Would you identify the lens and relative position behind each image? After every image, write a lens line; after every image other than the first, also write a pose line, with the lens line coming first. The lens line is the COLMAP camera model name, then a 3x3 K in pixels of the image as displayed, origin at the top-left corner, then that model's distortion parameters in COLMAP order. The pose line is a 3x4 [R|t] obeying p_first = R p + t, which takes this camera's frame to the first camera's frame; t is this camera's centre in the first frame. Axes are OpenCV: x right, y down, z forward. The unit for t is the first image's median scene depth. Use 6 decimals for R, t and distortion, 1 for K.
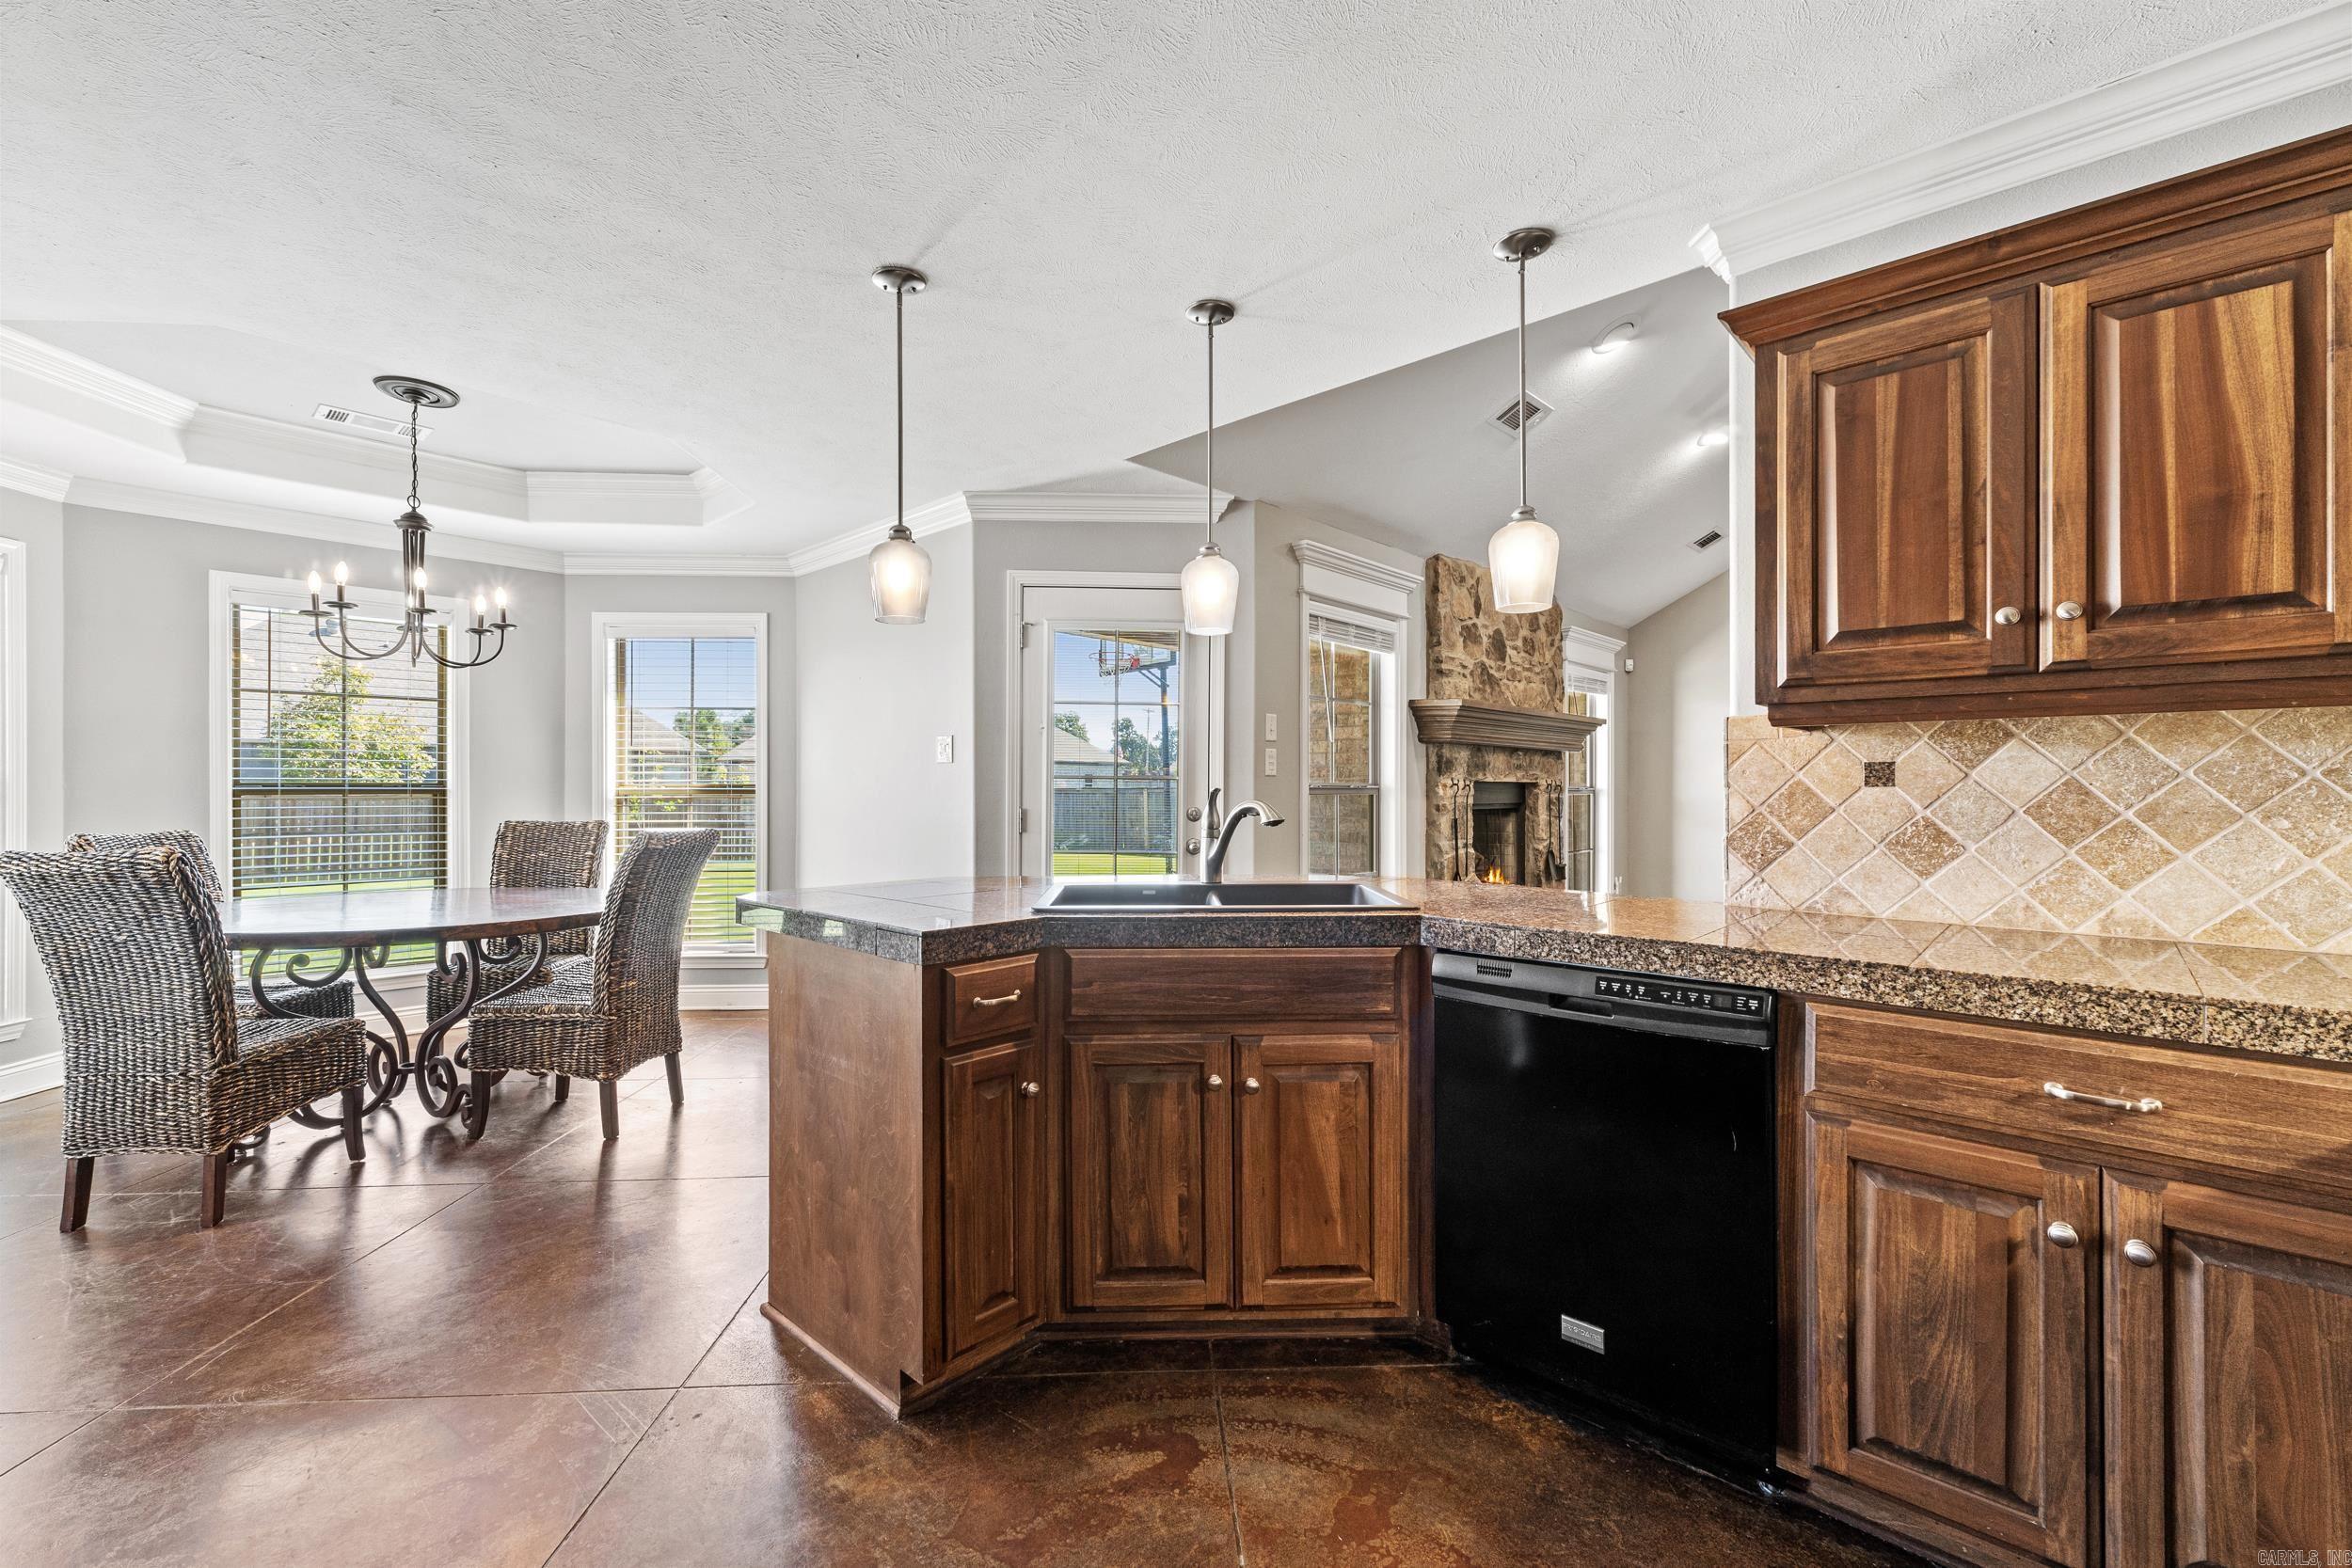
lens RADIAL K [[986.1, 0, 1192.5], [0, 986.1, 784.5], [0, 0, 1]] dist [0.002635, 0.000104]
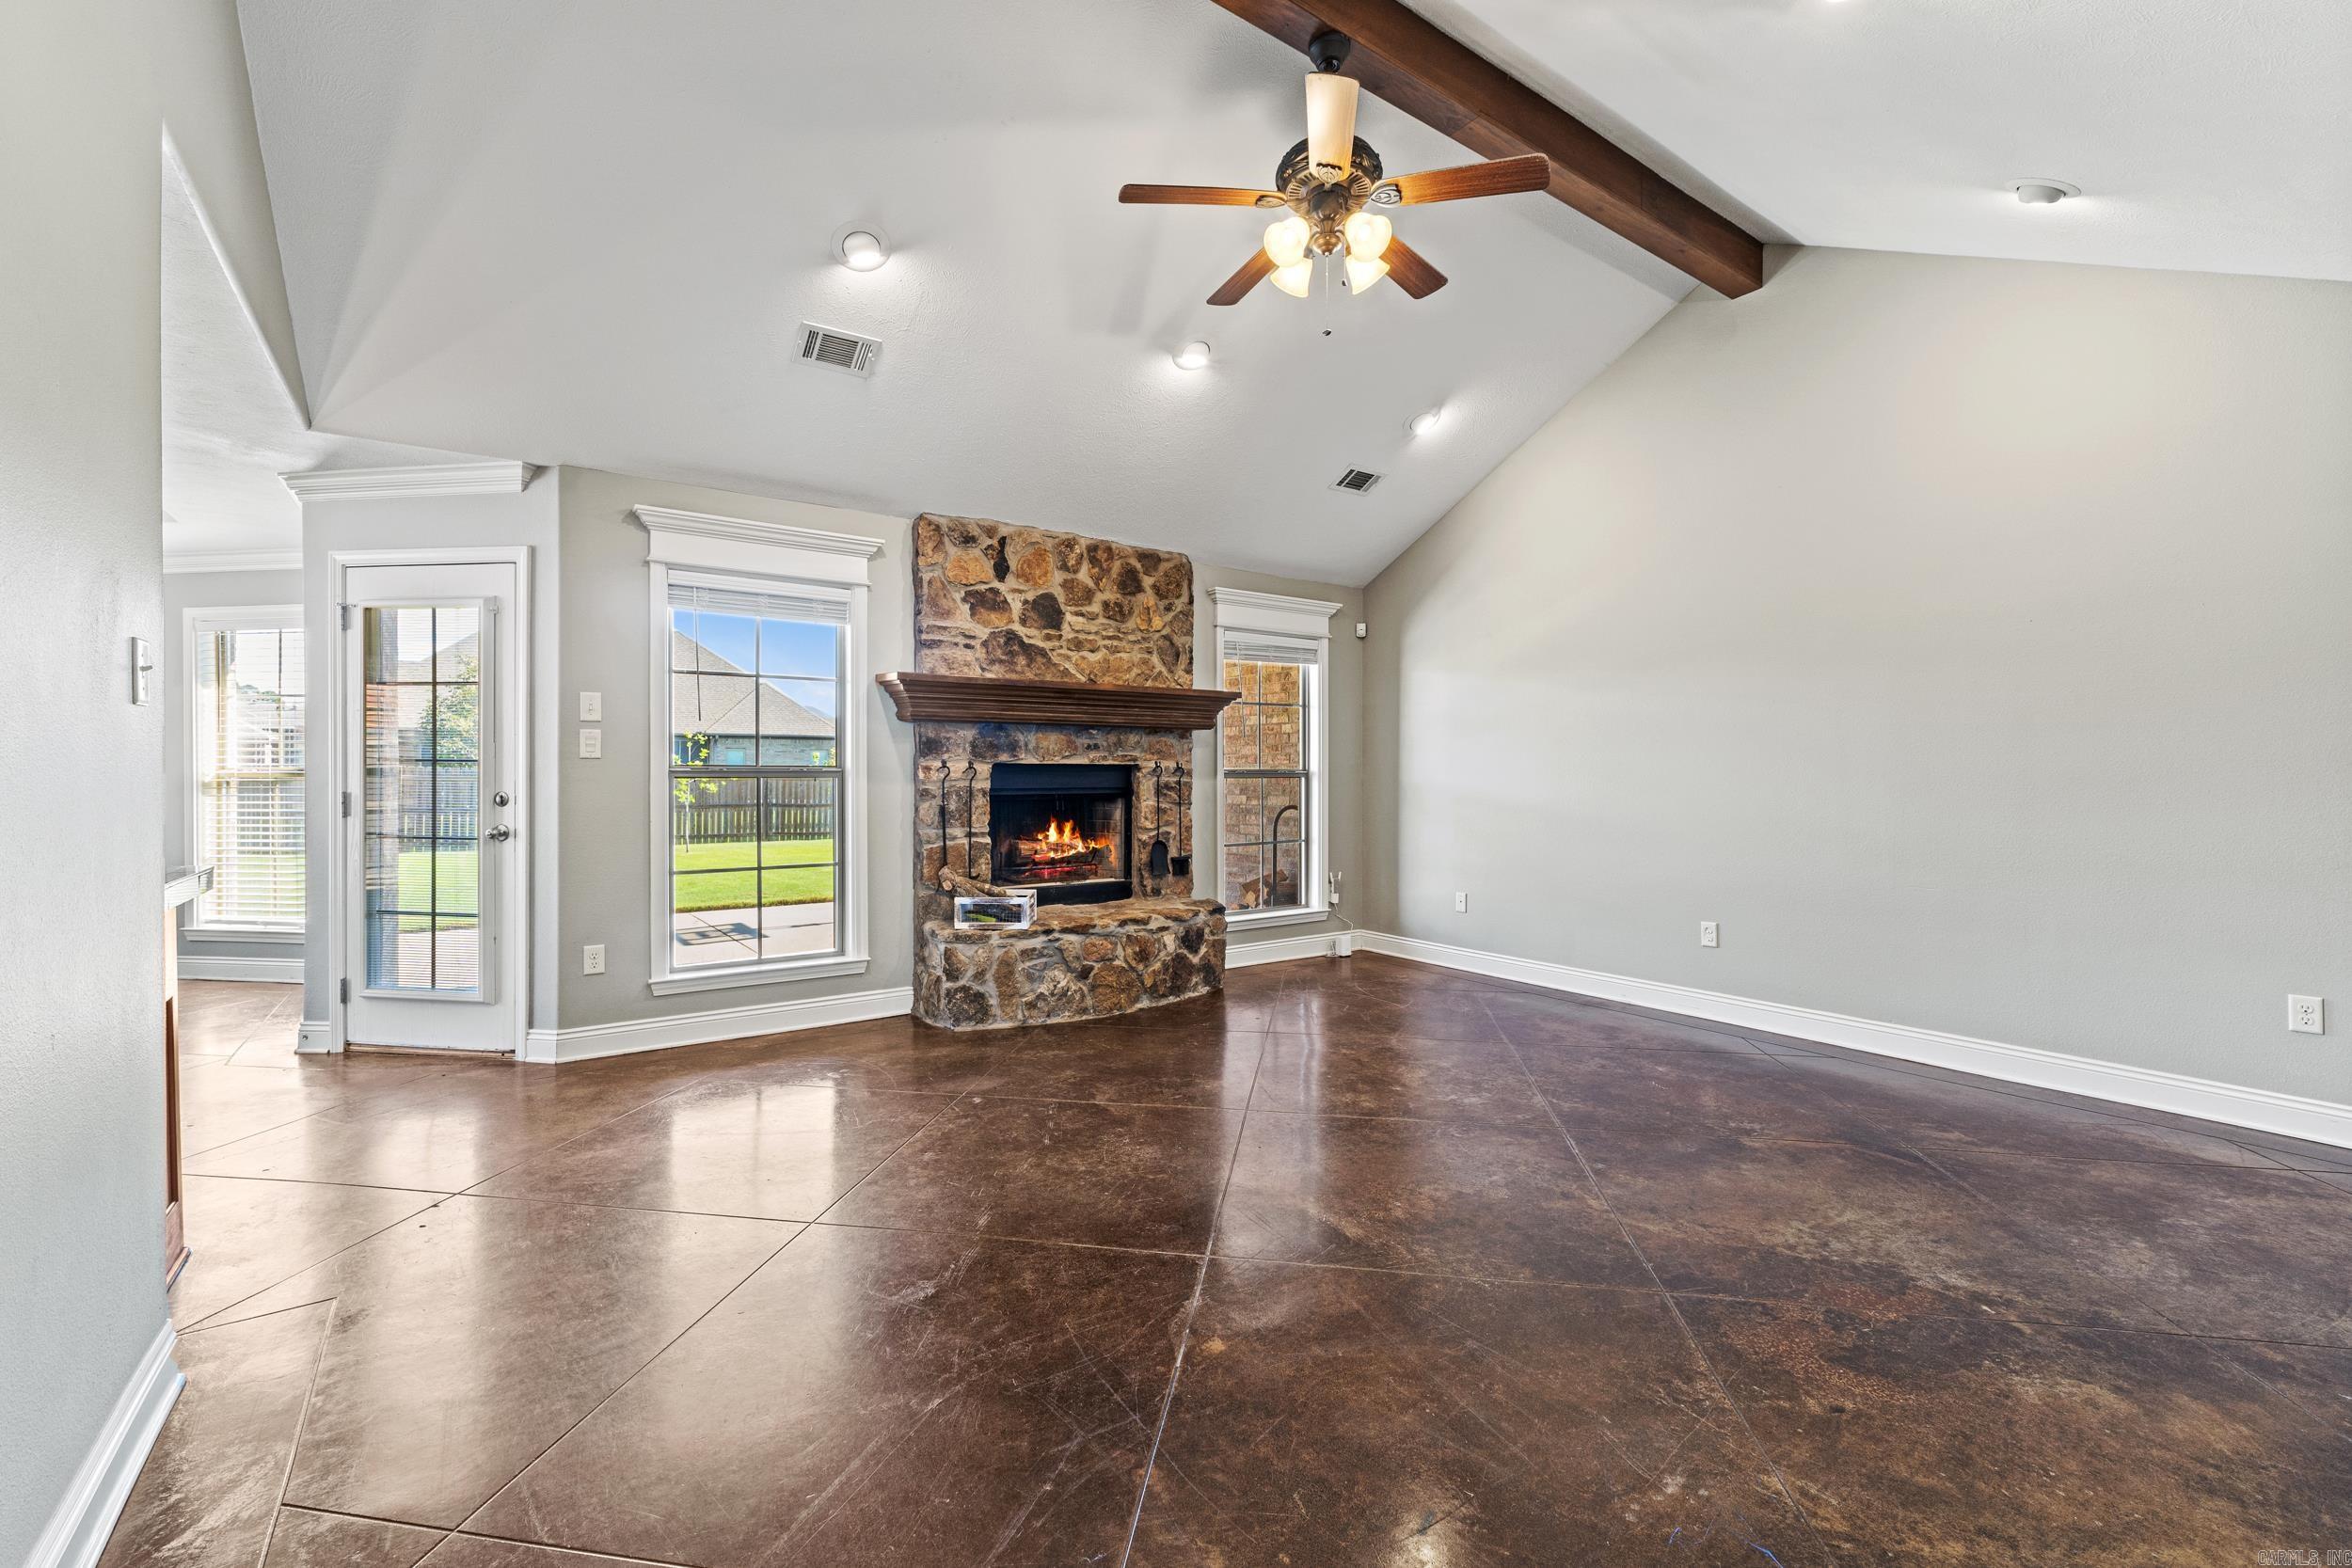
lens RADIAL K [[986.1, 0, 1187.3], [0, 986.1, 775.4], [0, 0, 1]] dist [0.002635, 0.000104]
pose [[0.979143, 0.000428, -0.203170, 2.020494], [0.001551, 0.999953, 0.009580, -0.001547], [0.203164, -0.009695, 0.979097, 0.474069]]
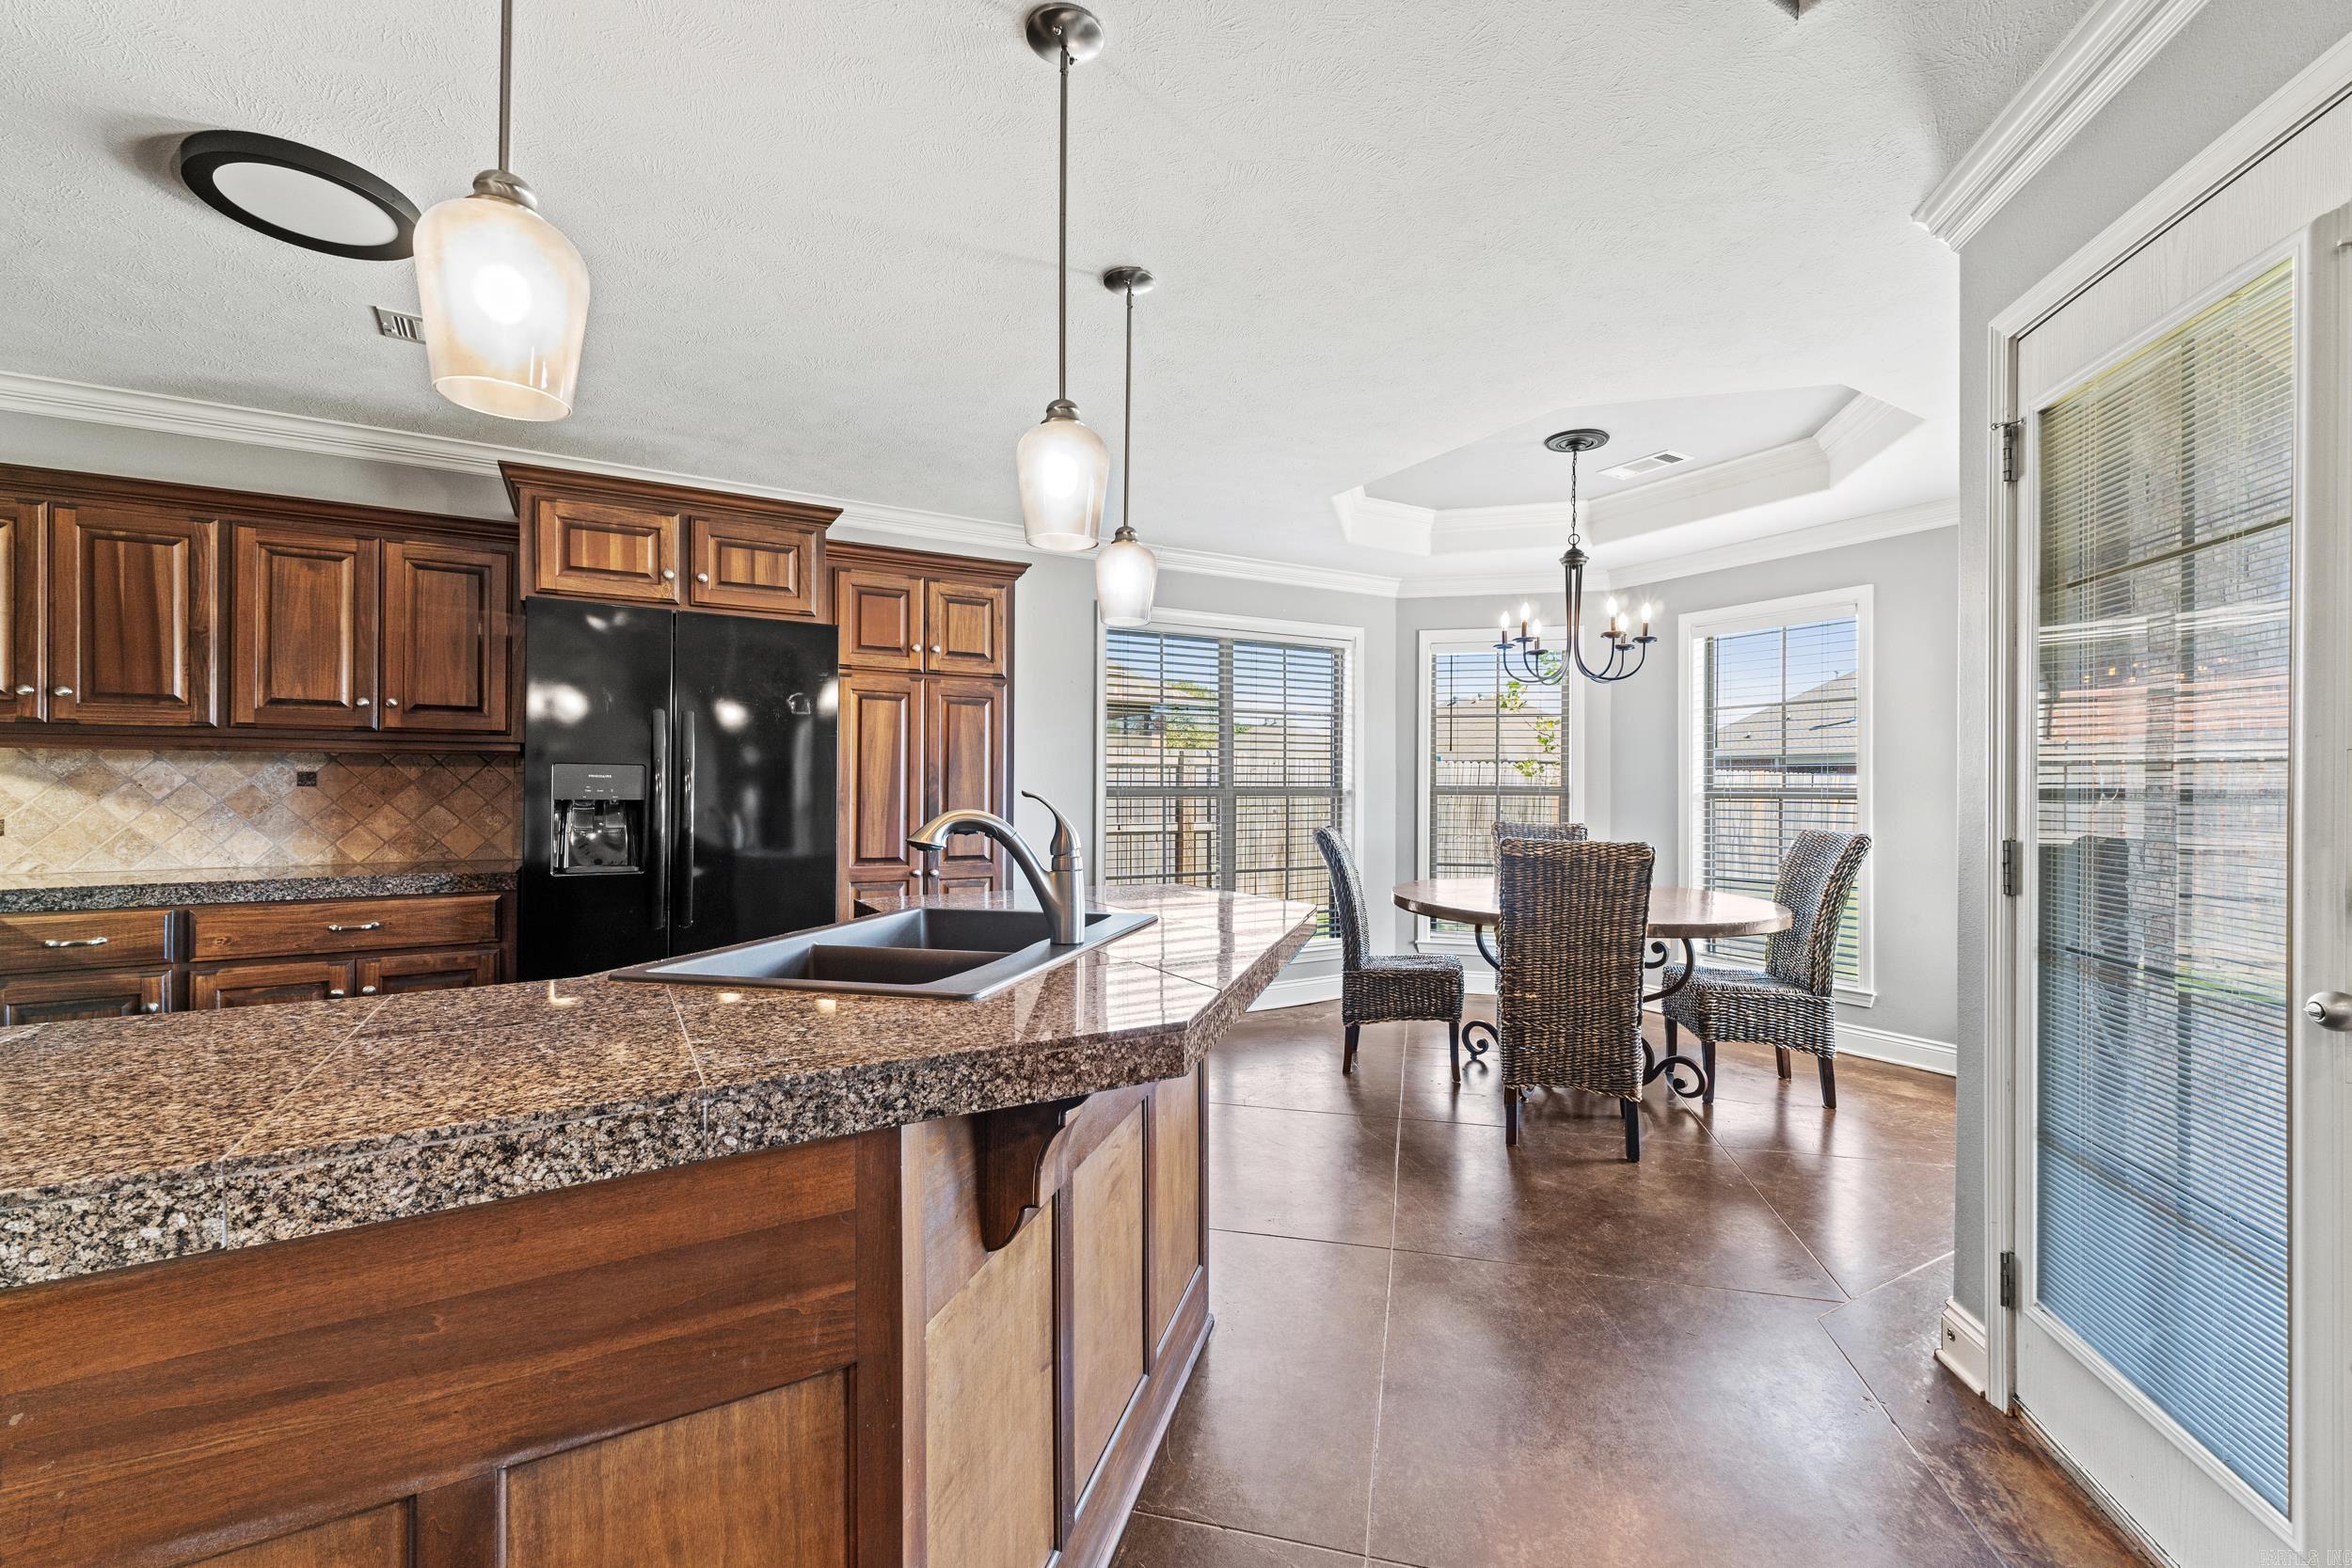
lens RADIAL K [[986.1, 0, 1181.4], [0, 986.1, 786.1], [0, 0, 1]] dist [0.002635, 0.000104]
pose [[-0.294174, -0.005193, -0.955738, 0.857208], [0.000448, 0.999984, -0.005571, 0.005937], [0.955752, -0.002067, -0.294167, 1.829076]]
